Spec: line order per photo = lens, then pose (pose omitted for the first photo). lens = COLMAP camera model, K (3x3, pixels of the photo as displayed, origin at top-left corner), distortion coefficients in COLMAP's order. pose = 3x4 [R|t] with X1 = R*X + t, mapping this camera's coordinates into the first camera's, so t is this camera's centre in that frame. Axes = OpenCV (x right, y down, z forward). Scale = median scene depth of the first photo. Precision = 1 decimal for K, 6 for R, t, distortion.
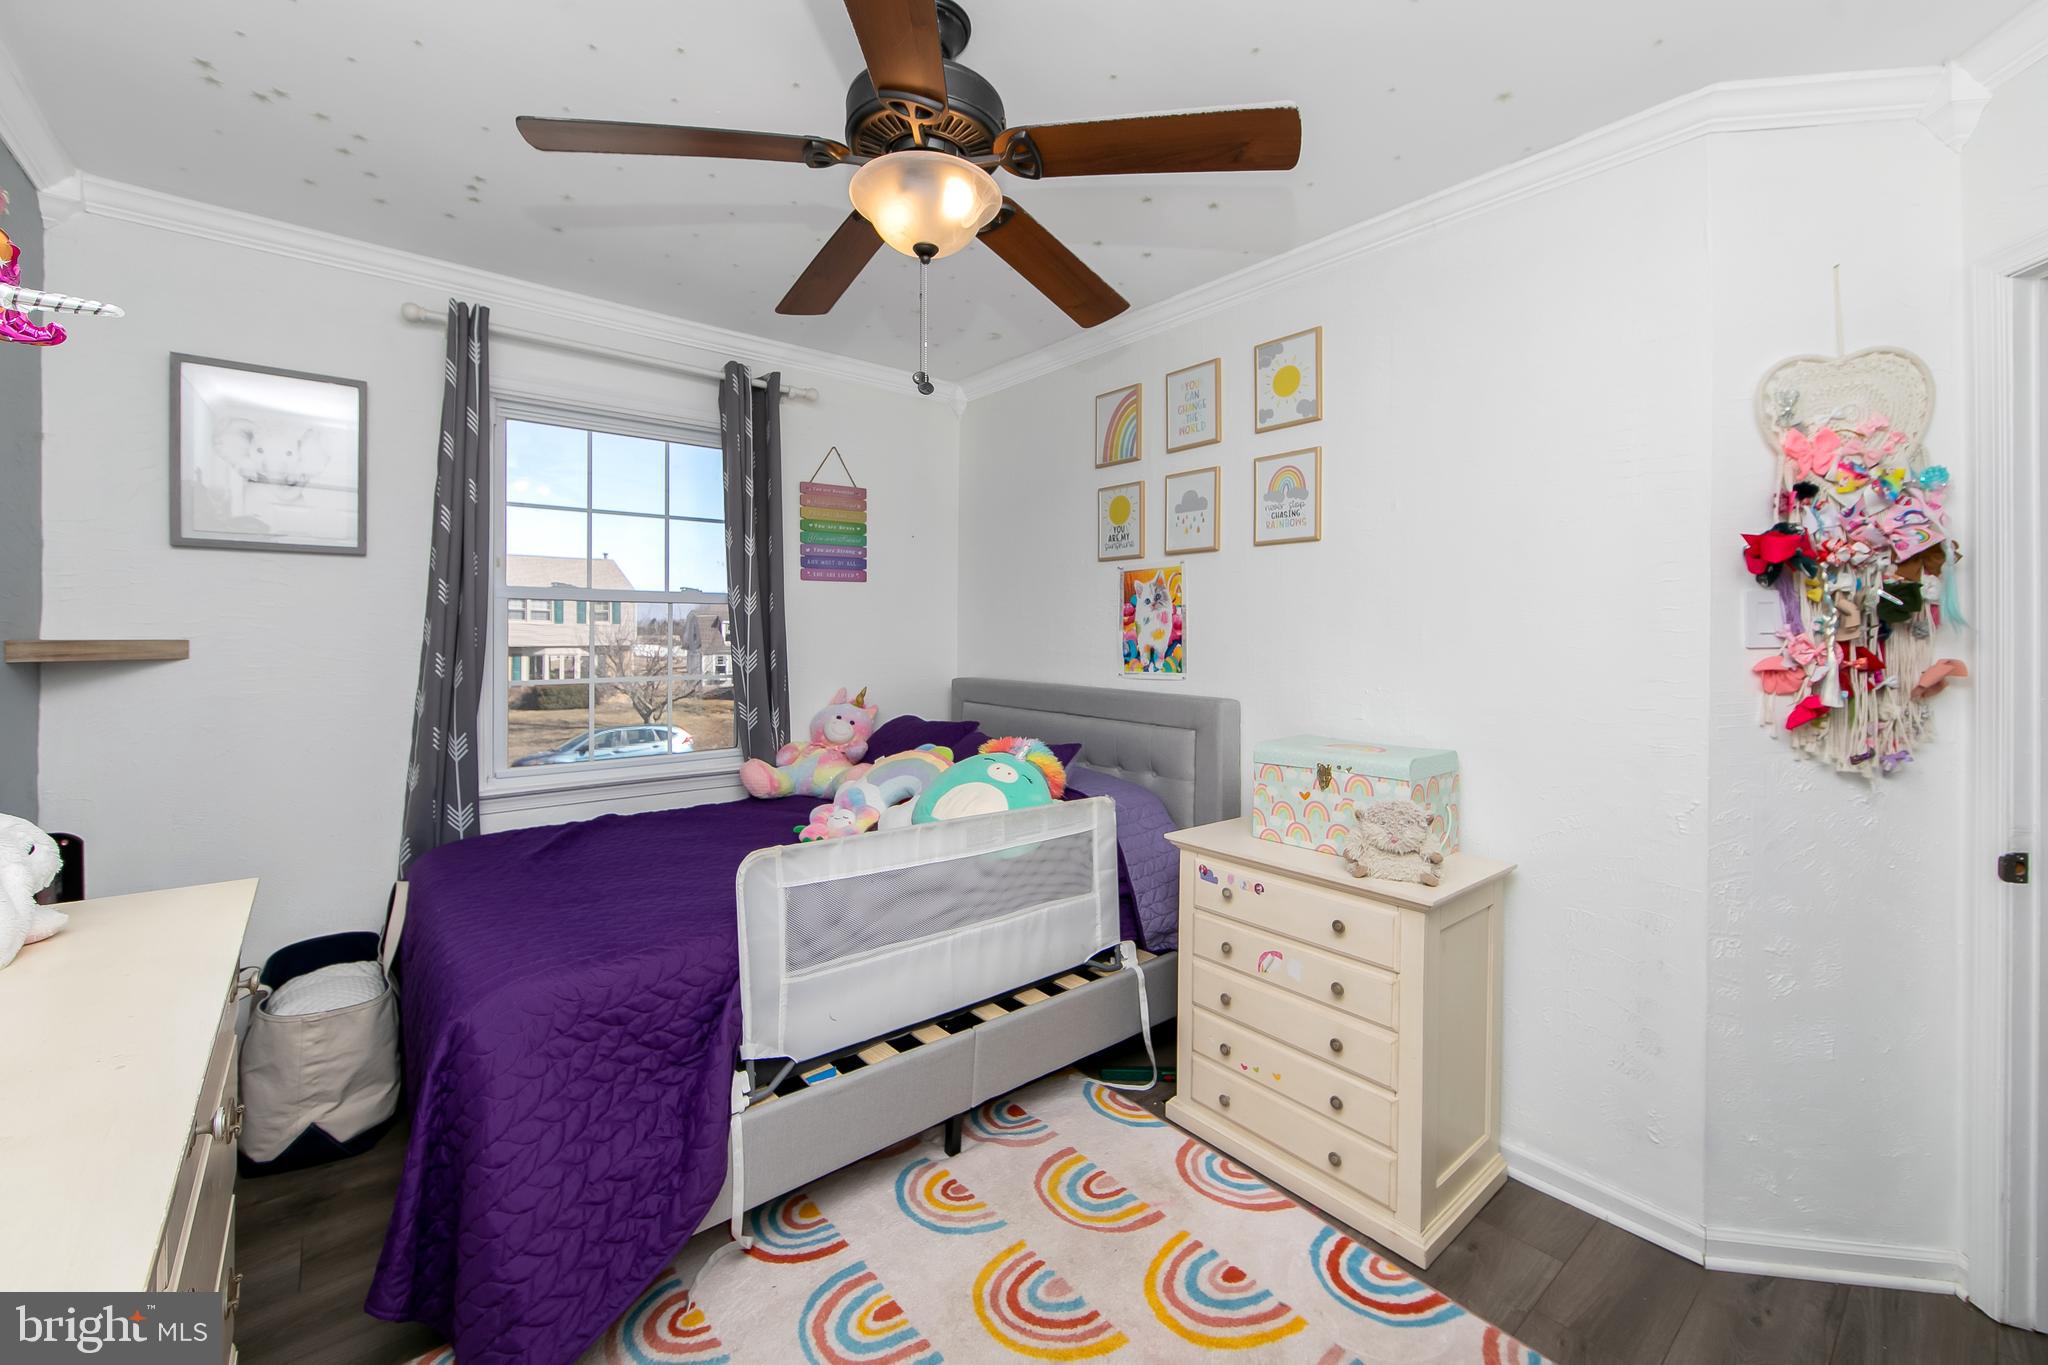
lens RADIAL K [[821.5, 0, 1030.2], [0, 821.5, 656.2], [0, 0, 1]] dist [-0.001481, -0.000079]
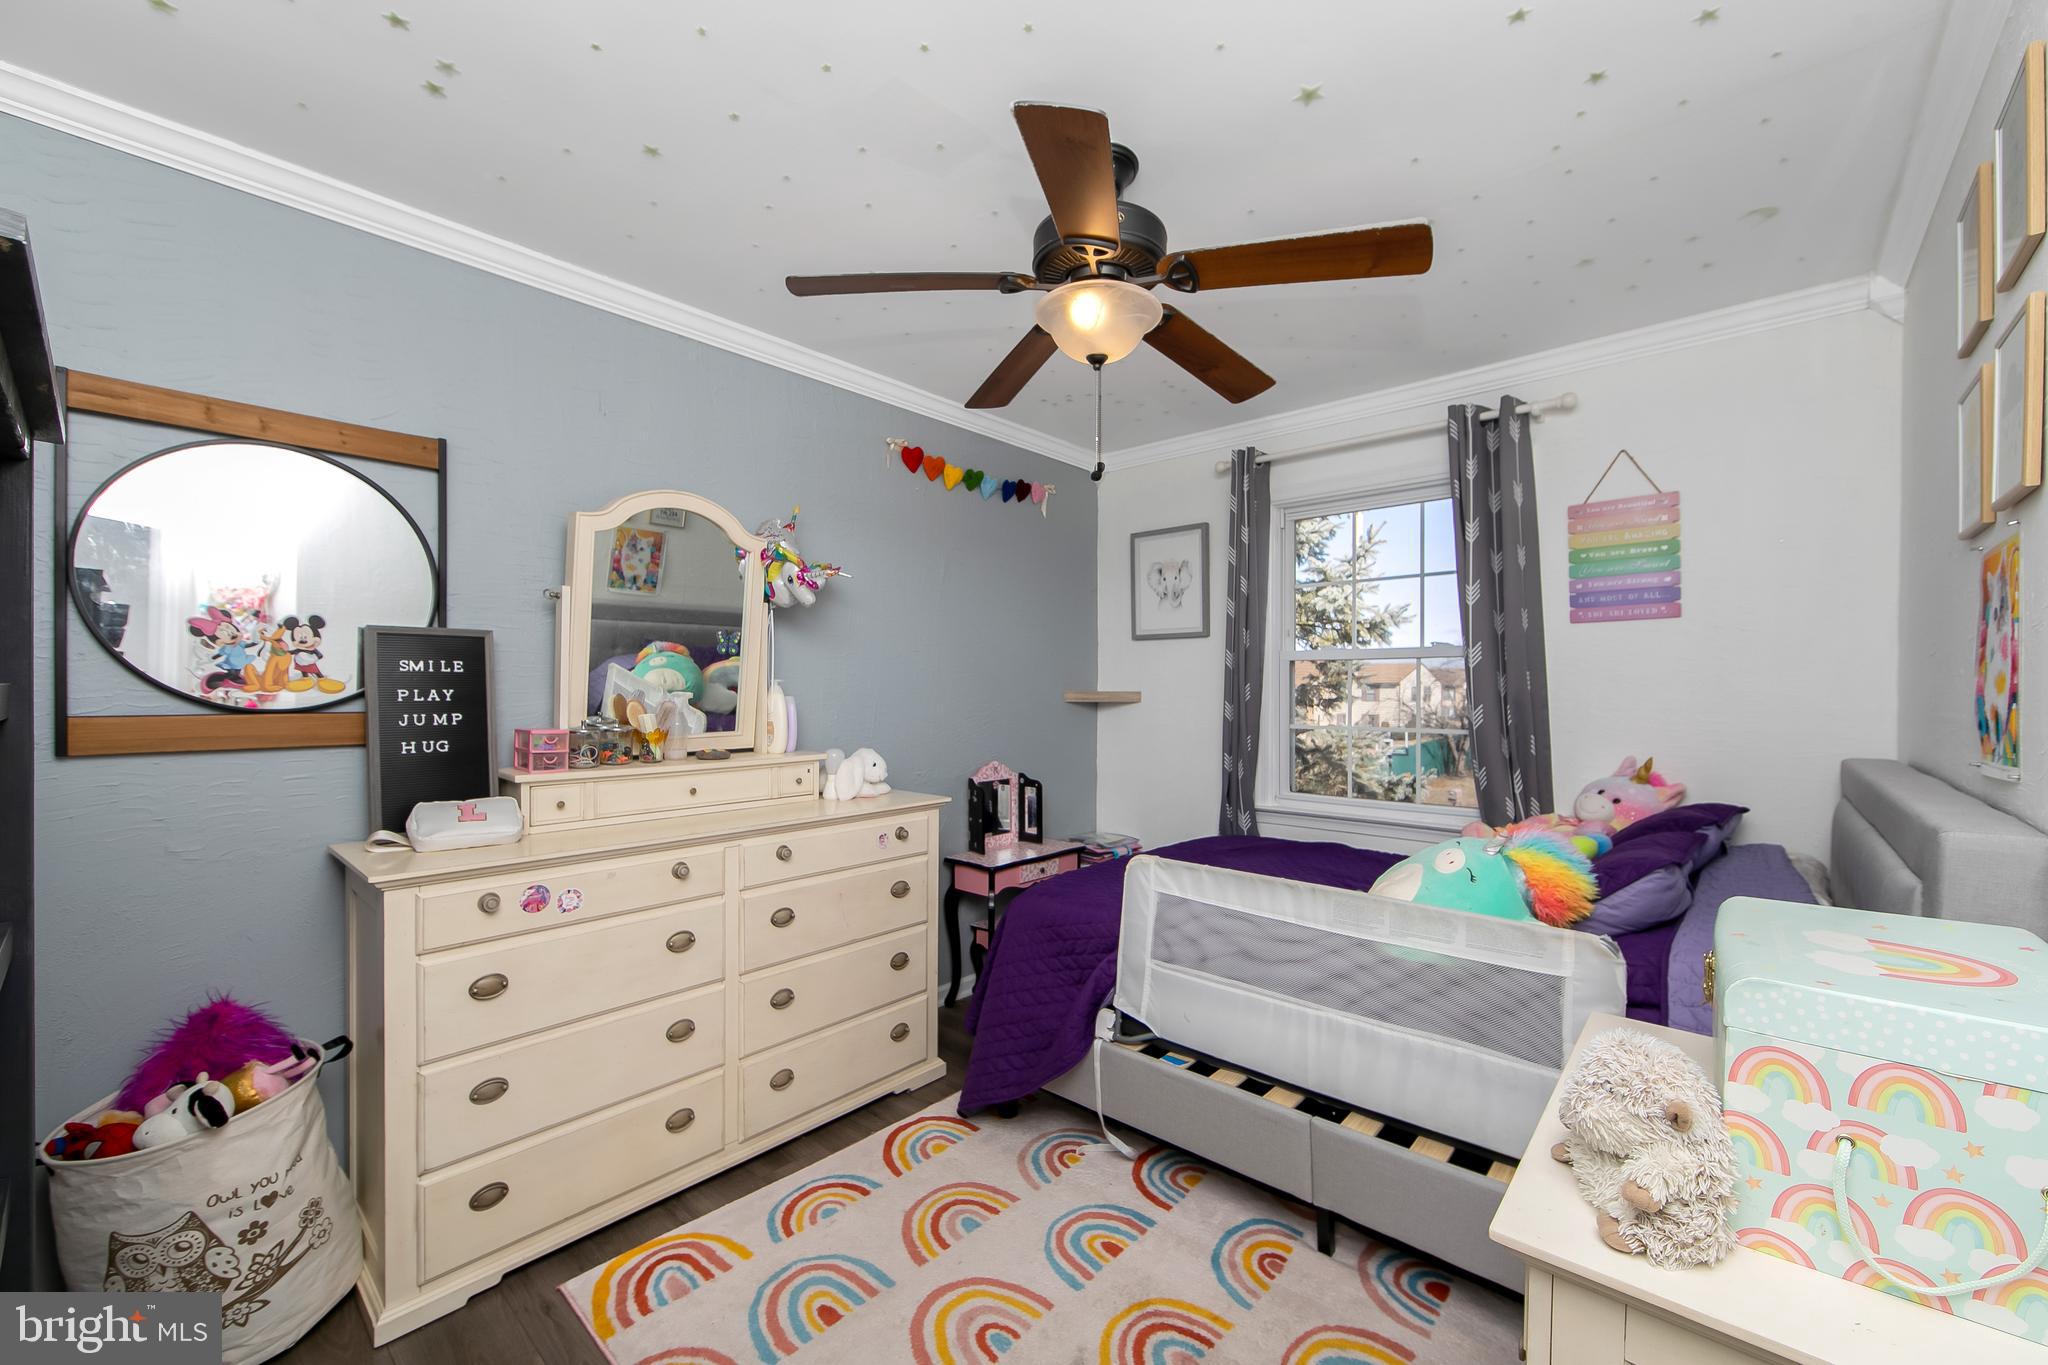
lens RADIAL K [[809.6, 0, 1026.3], [0, 809.6, 717.1], [0, 0, 1]] dist [0.000549, 0.000042]
pose [[0.149068, 0.031220, -0.988334, 0.707326], [-0.027936, 0.999235, 0.027351, -0.006231], [0.988432, 0.023533, 0.149826, 0.502804]]
